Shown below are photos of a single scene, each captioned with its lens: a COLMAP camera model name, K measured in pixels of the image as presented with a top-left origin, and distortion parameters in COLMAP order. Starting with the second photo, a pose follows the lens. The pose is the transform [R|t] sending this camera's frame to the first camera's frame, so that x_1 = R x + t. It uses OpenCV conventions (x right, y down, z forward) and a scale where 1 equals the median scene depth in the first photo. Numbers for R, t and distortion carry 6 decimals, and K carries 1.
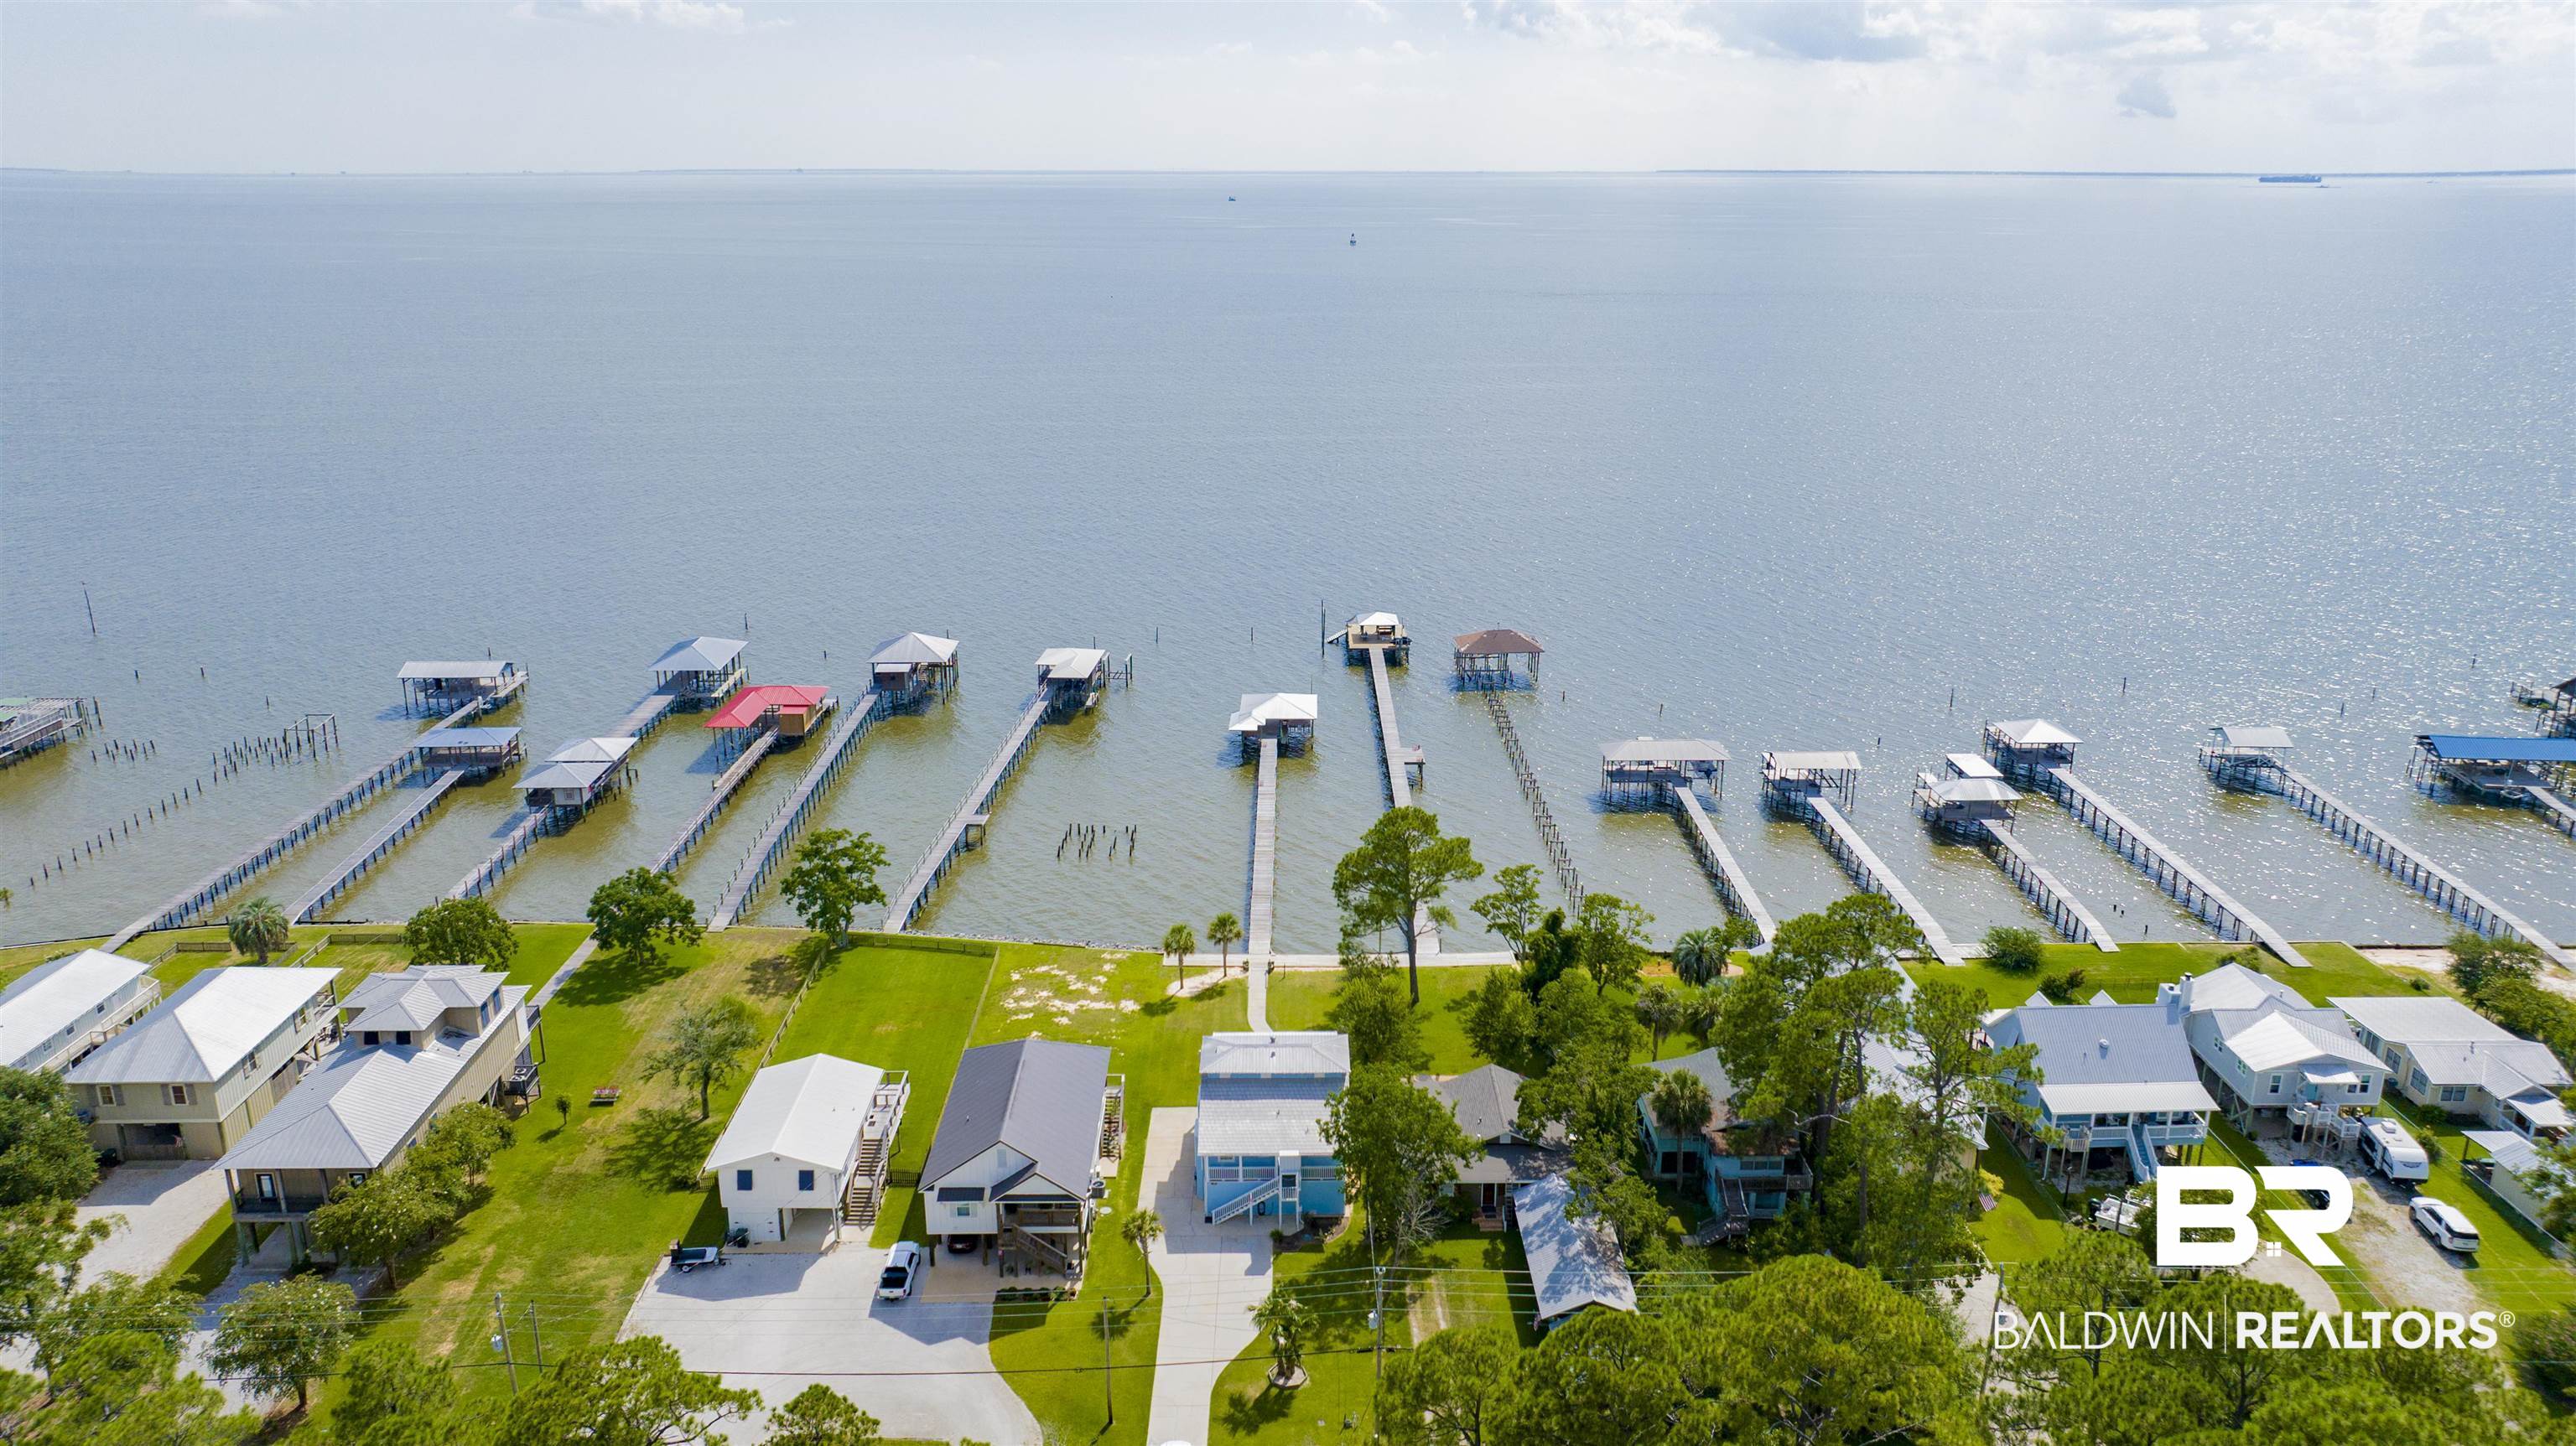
lens RADIAL K [[1946.2, 0, 1288.0], [0, 1946.2, 723.0], [0, 0, 1]] dist [-0.004163, 0.000807]
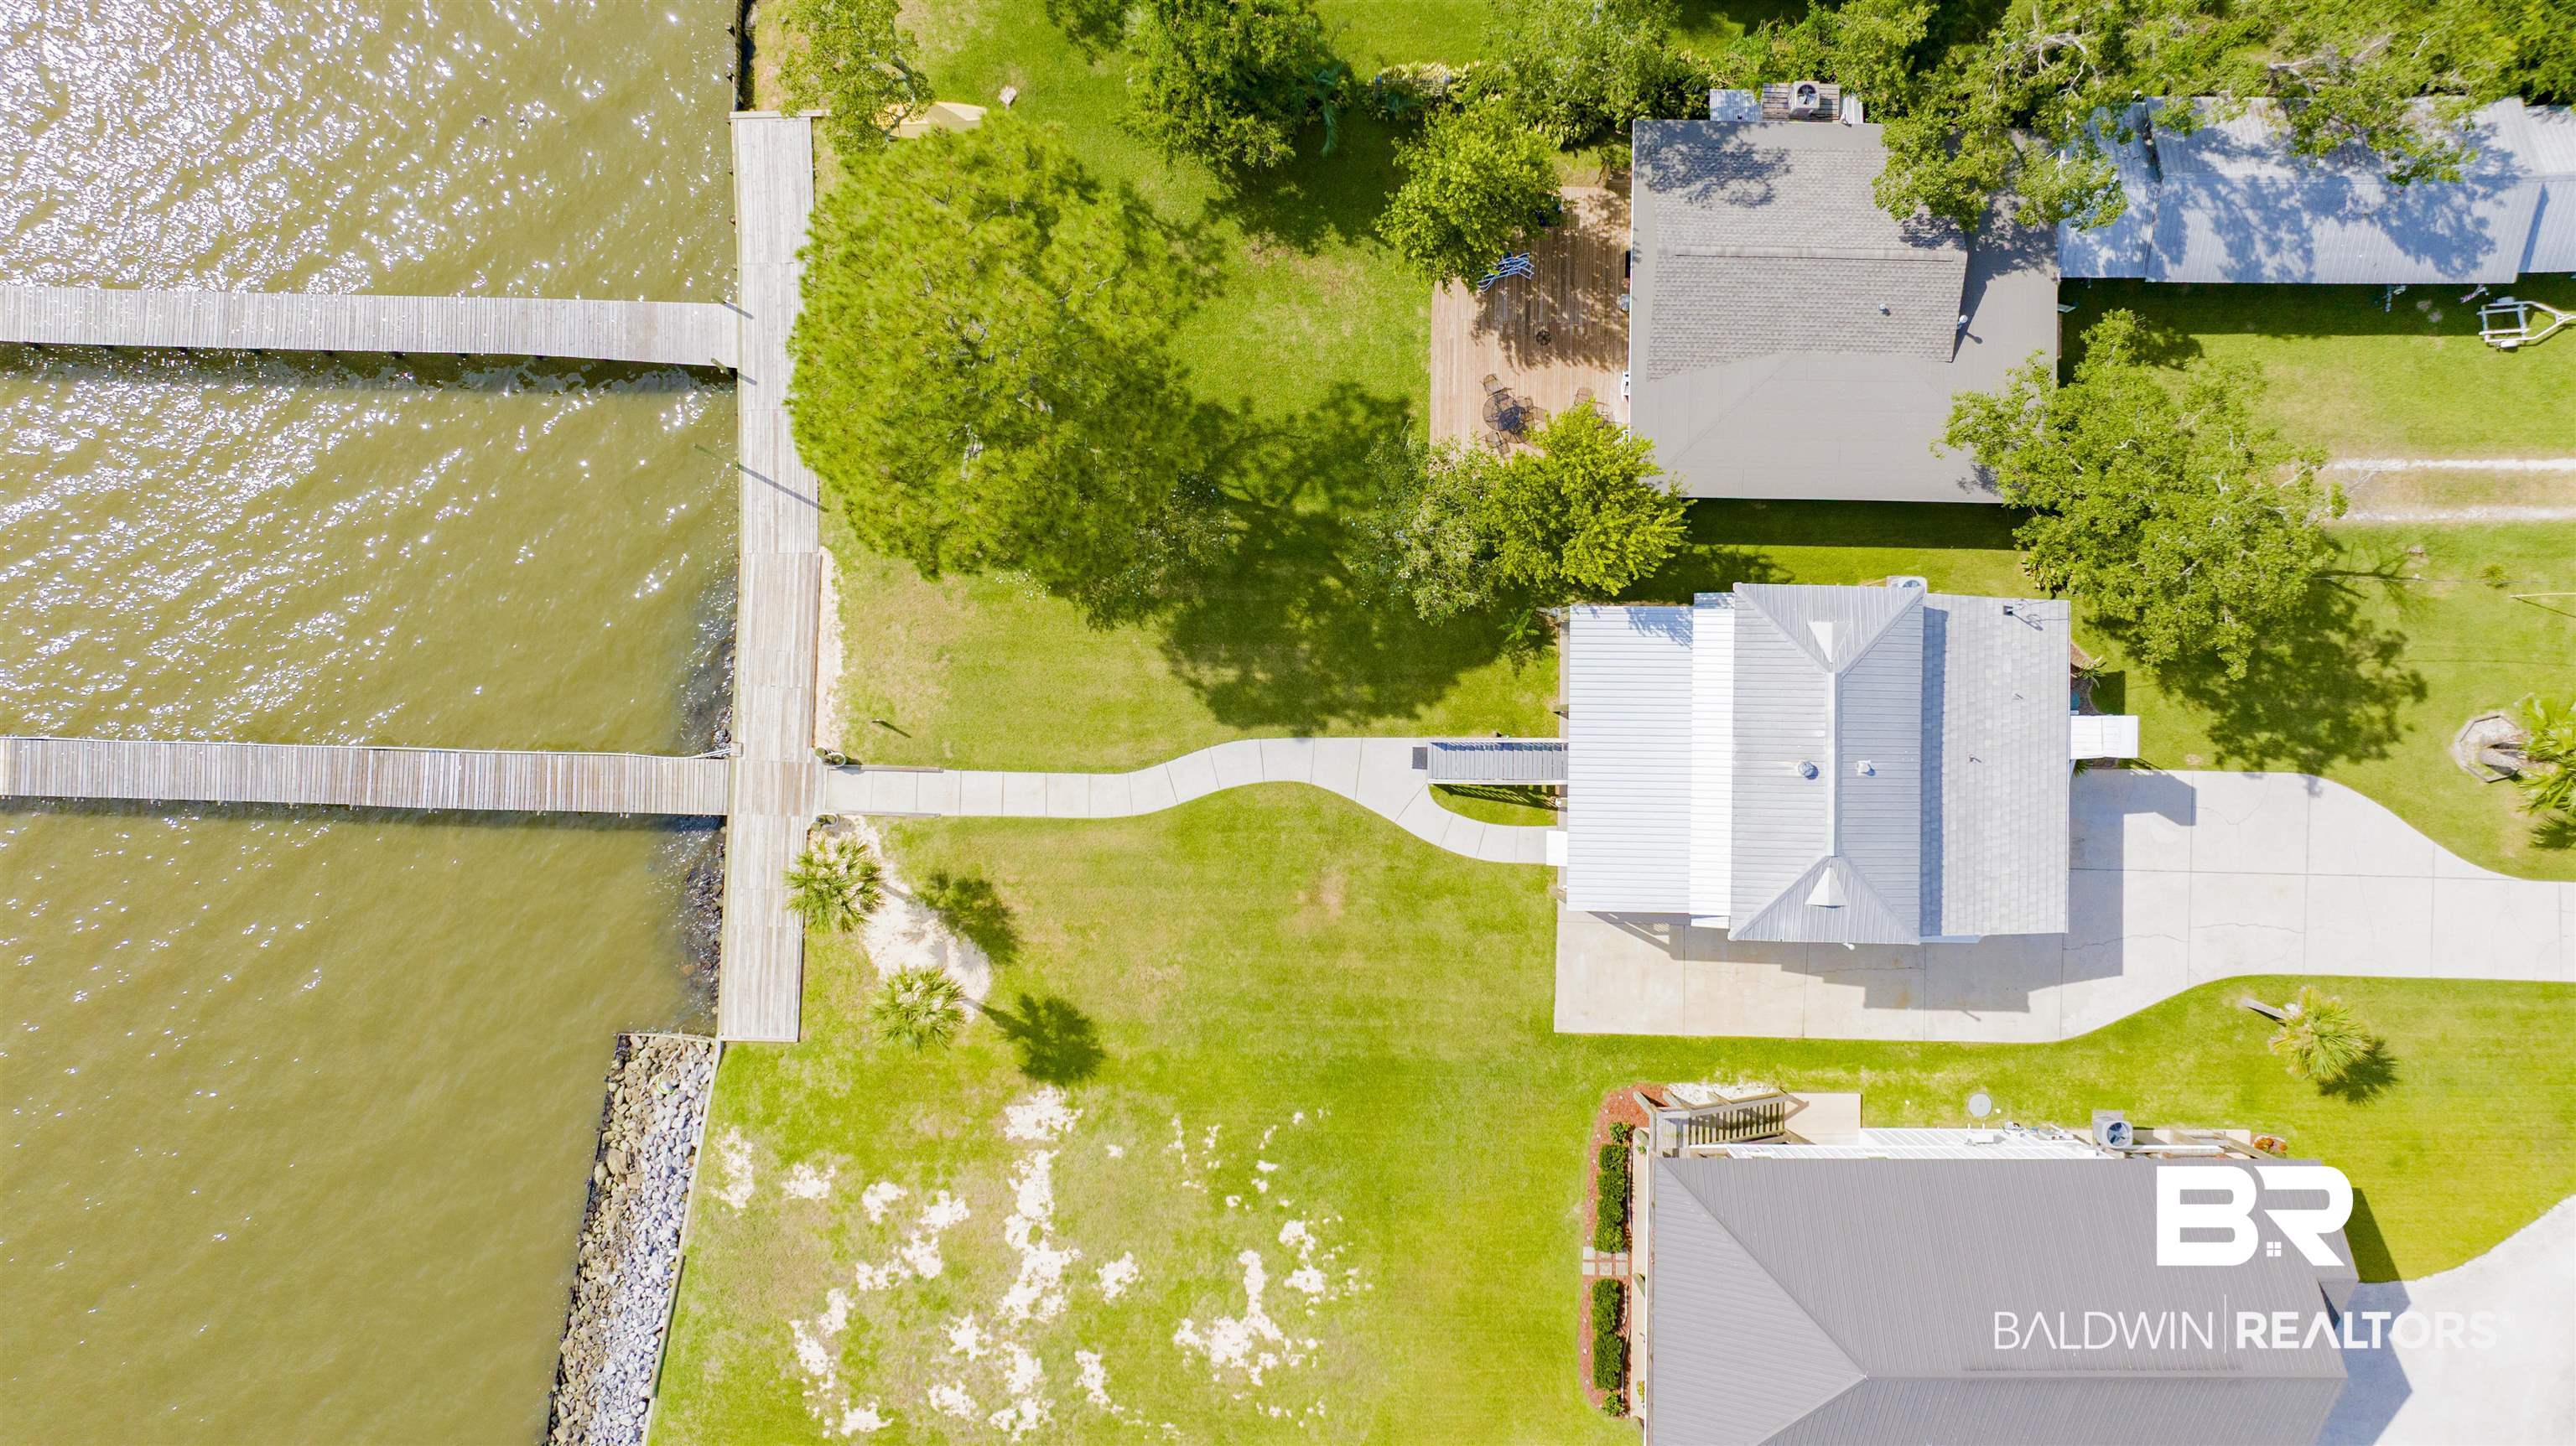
lens RADIAL K [[1946.2, 0, 1288.0], [0, 1946.2, 723.0], [0, 0, 1]] dist [-0.004163, 0.000807]
pose [[0.018854, -0.999762, 0.010977, -0.004333], [0.285458, 0.015904, 0.958259, -0.240420], [-0.958206, -0.014934, 0.285690, 0.893408]]
